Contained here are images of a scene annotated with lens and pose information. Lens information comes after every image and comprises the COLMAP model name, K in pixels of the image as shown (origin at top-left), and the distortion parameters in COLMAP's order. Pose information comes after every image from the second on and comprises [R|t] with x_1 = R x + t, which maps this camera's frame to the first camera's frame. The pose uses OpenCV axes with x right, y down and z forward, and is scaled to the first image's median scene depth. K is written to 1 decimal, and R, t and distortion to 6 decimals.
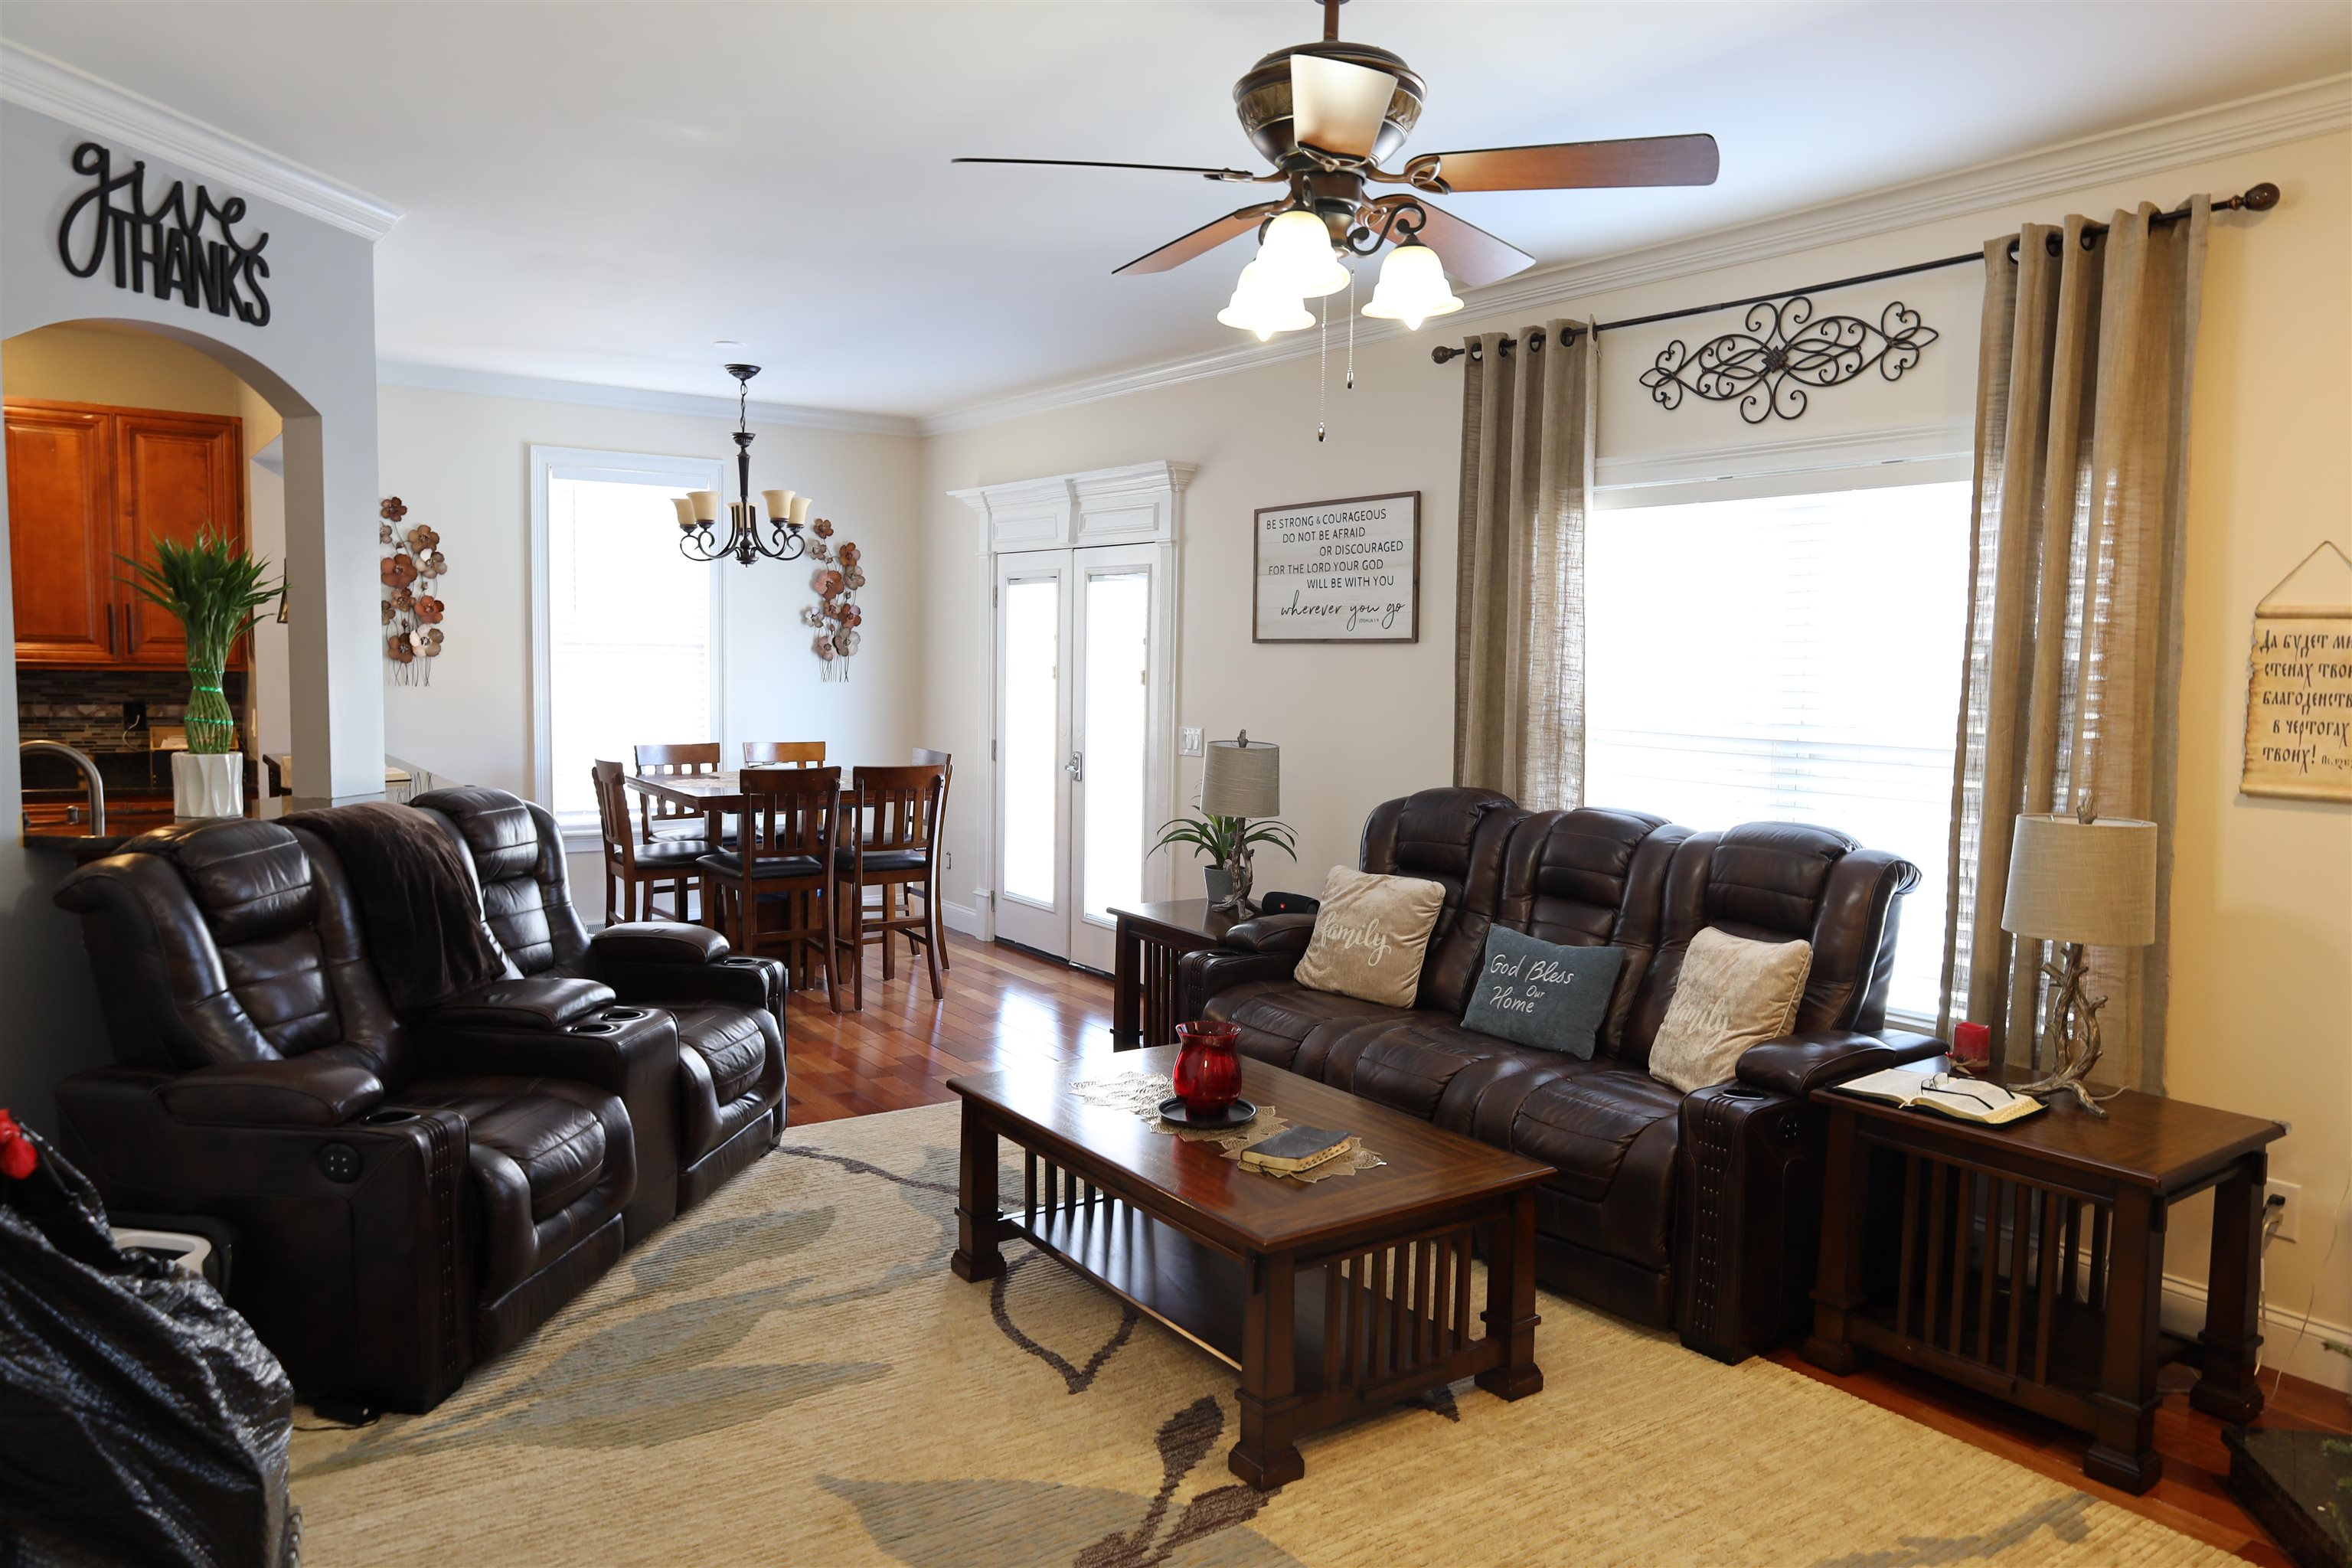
lens RADIAL K [[1605.2, 0, 1209.1], [0, 1605.2, 779.8], [0, 0, 1]] dist [-0.000037, -0.001826]
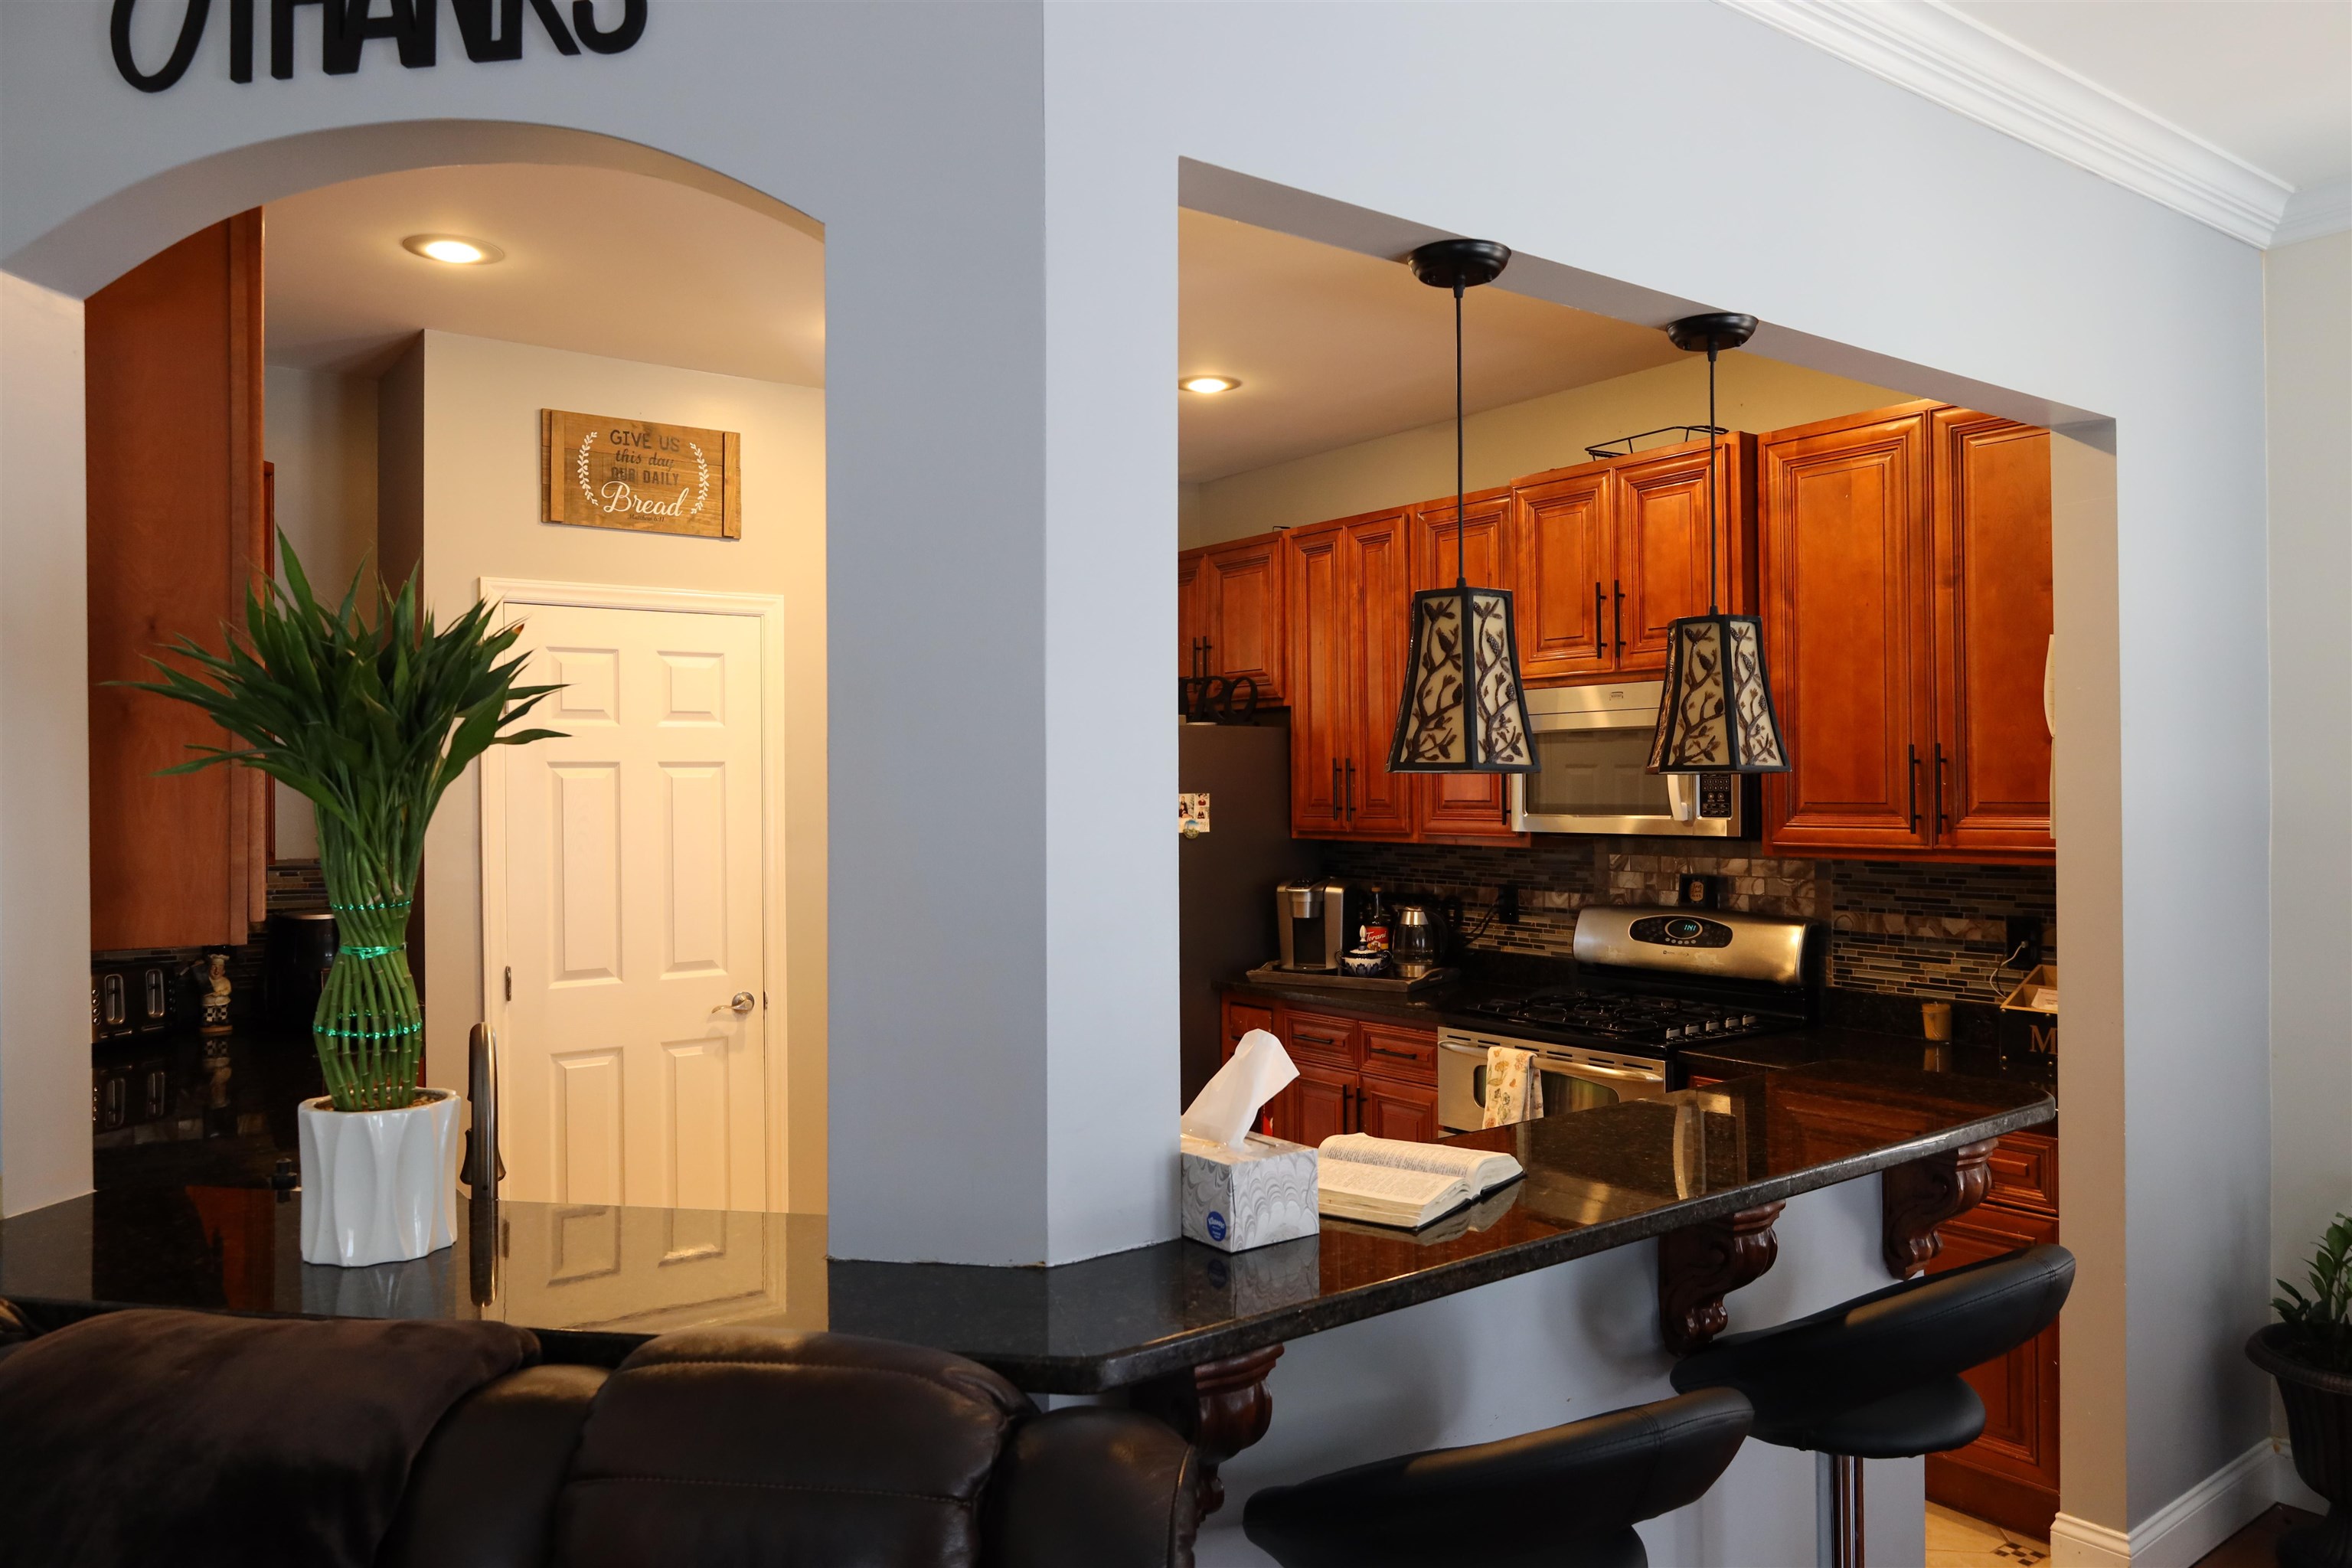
lens RADIAL K [[1606.2, 0, 1176.0], [0, 1606.2, 784.0], [0, 0, 1]] dist [-0.011517, 0.004622]
pose [[0.021416, -0.023508, -0.999494, -0.116242], [-0.067838, 0.997385, -0.024912, -0.059687], [0.997467, 0.068337, 0.019765, 0.678412]]
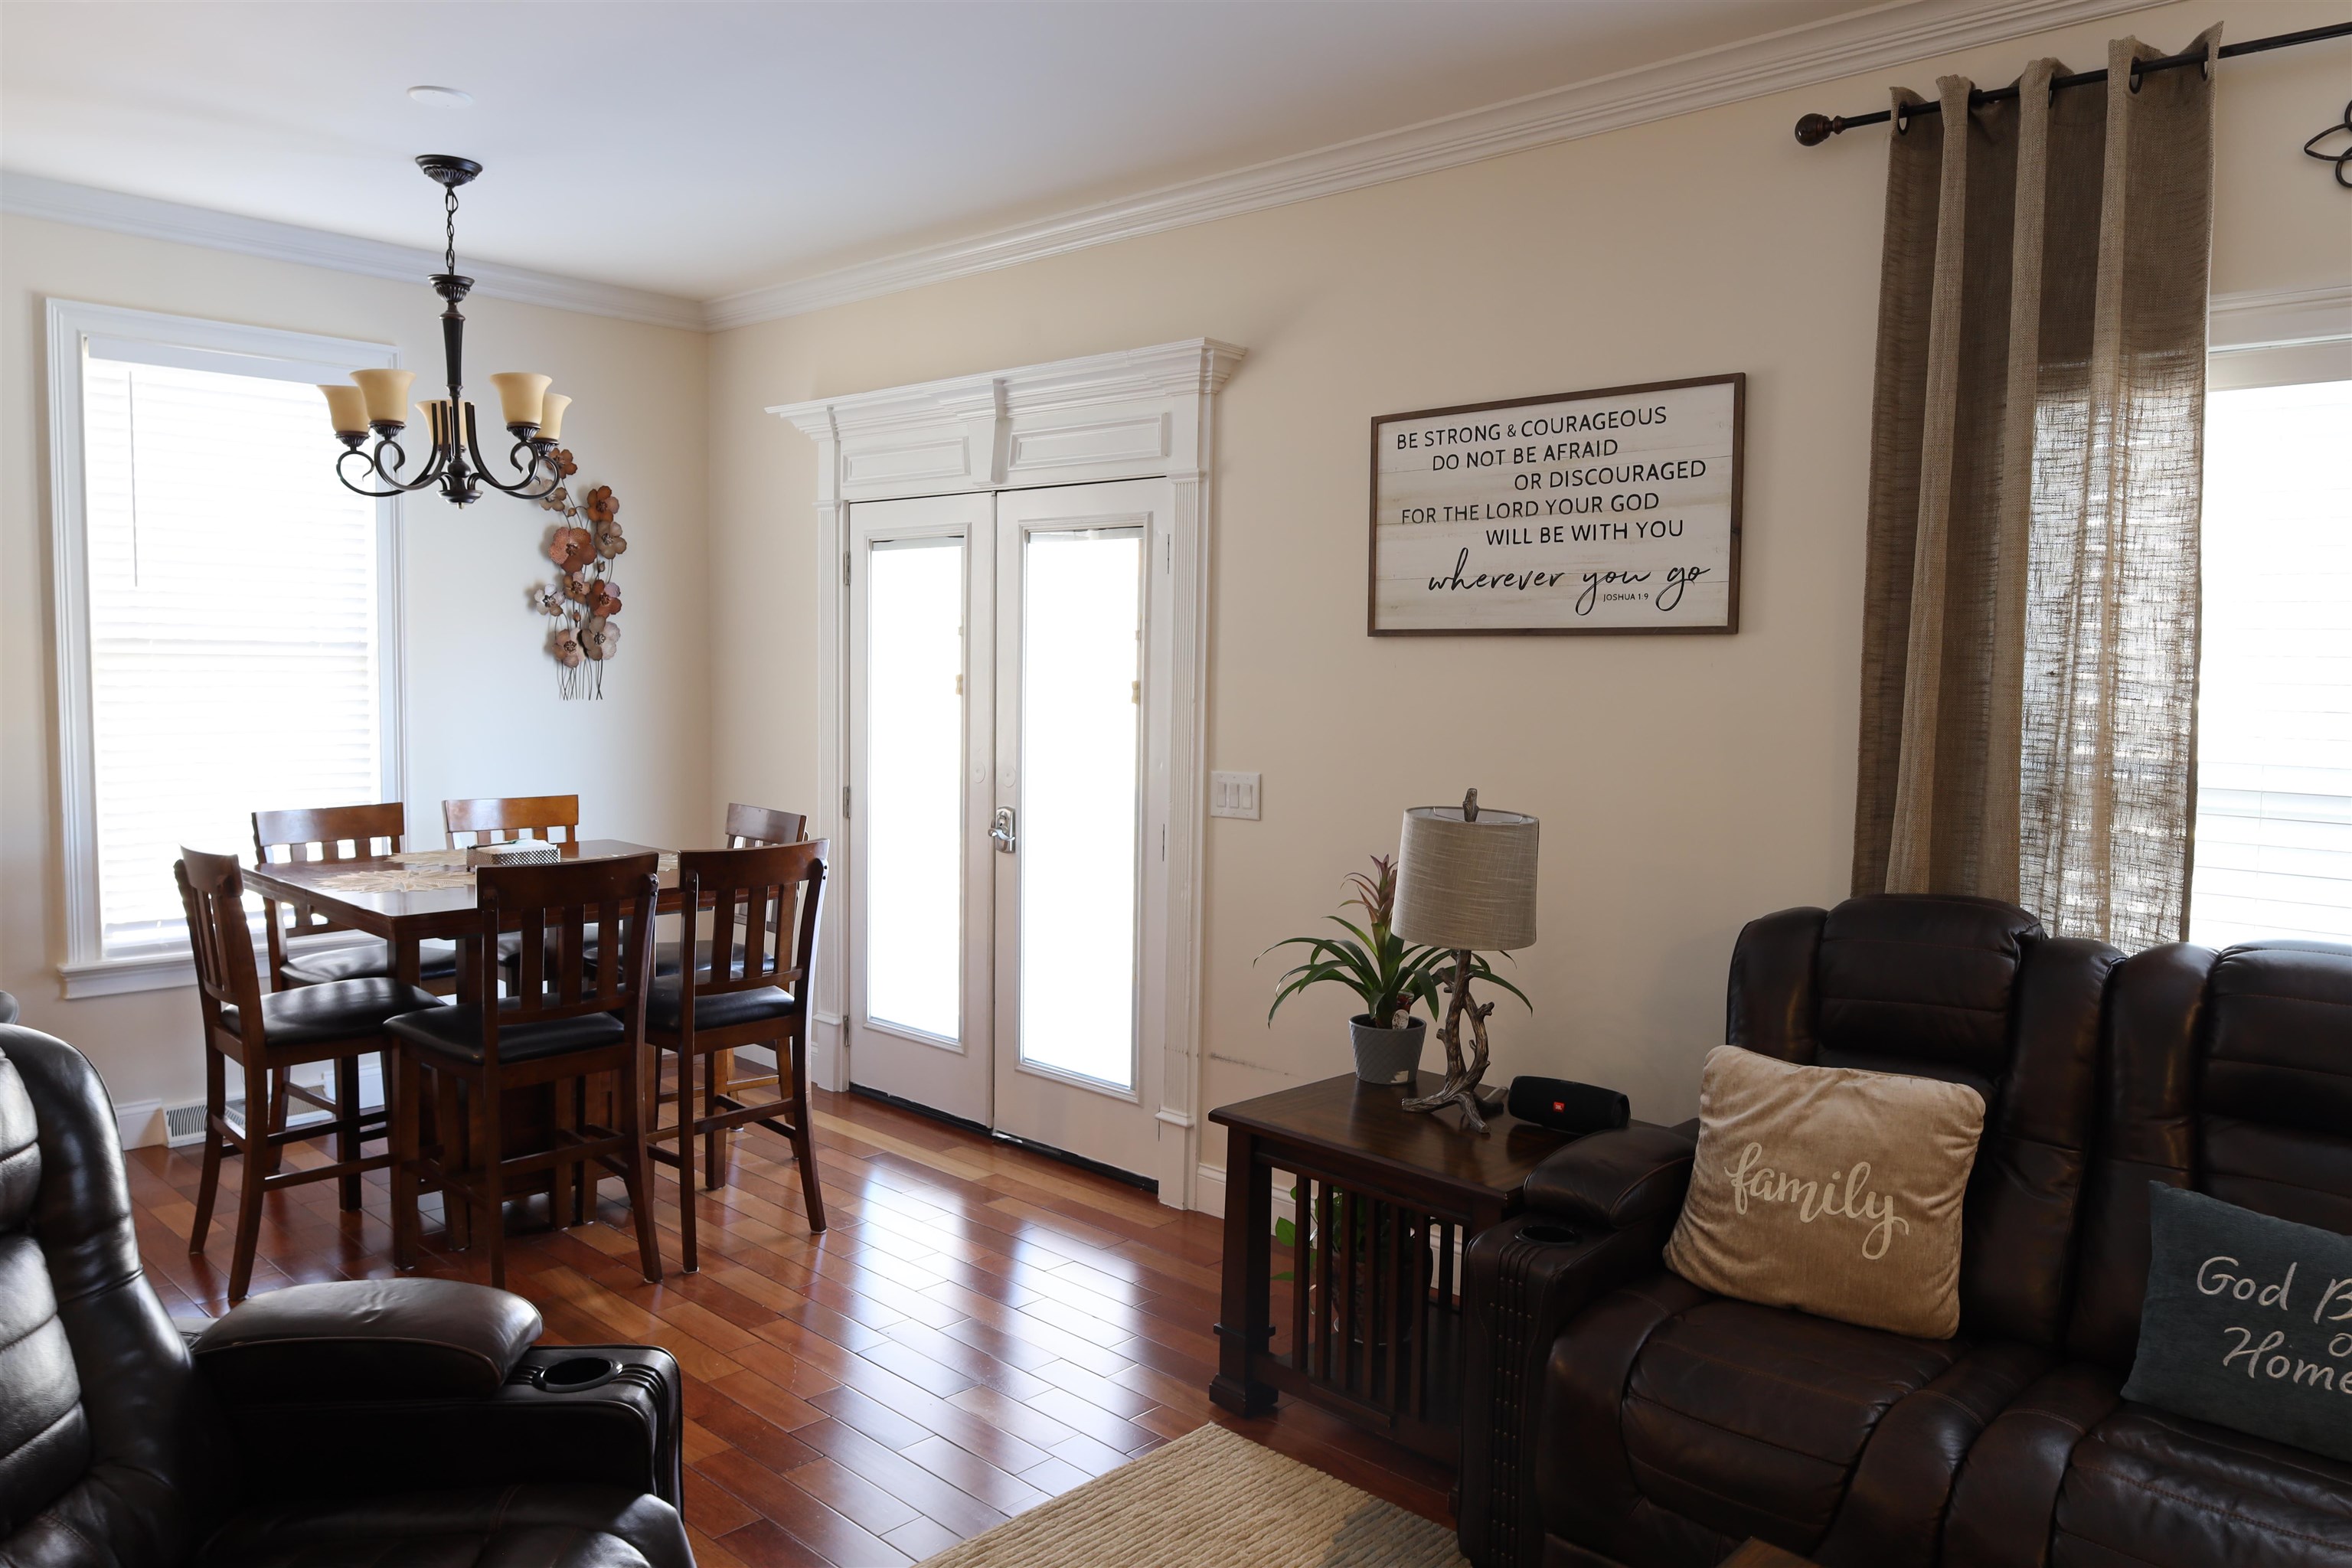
lens RADIAL K [[1651.0, 0, 1220.5], [0, 1651.0, 782.4], [0, 0, 1]] dist [-0.008310, 0.003176]
pose [[0.979004, -0.017571, 0.203084, -0.145023], [0.018123, 0.999835, -0.000860, -0.027953], [-0.203036, 0.004523, 0.979161, 0.367533]]
